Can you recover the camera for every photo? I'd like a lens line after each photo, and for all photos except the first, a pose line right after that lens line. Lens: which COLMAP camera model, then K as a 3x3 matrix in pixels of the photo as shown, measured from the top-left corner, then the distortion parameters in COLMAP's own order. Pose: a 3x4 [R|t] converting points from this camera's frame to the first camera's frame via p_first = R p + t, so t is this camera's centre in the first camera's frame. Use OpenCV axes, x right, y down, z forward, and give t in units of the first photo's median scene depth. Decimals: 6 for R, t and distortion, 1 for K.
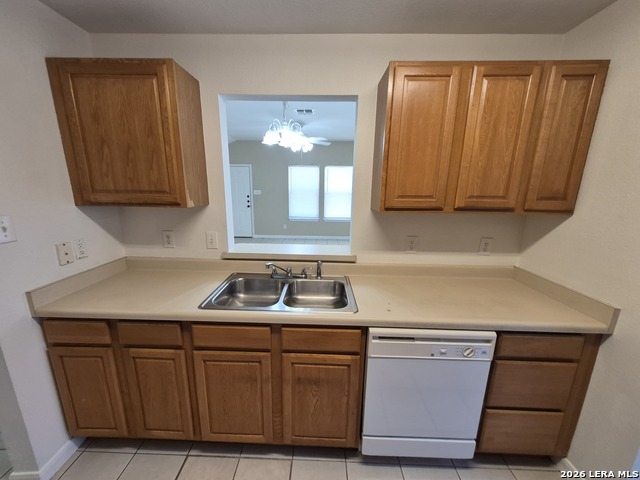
lens RADIAL K [[252.9, 0, 310.1], [0, 252.9, 243.7], [0, 0, 1]] dist [0.006617, -0.000492]
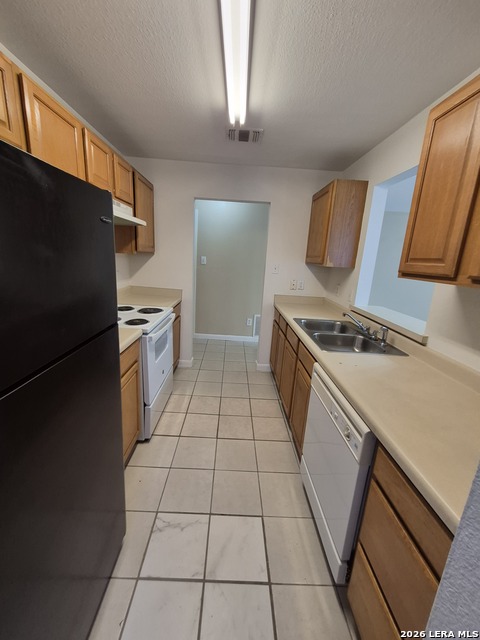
lens RADIAL K [[252.9, 0, 233.9], [0, 252.9, 320.6], [0, 0, 1]] dist [0.006617, -0.000492]
pose [[0.029732, 0.241347, -0.969983, 1.212567], [-0.281269, 0.933220, 0.223578, -0.015769], [0.959168, 0.266179, 0.095630, 0.392224]]
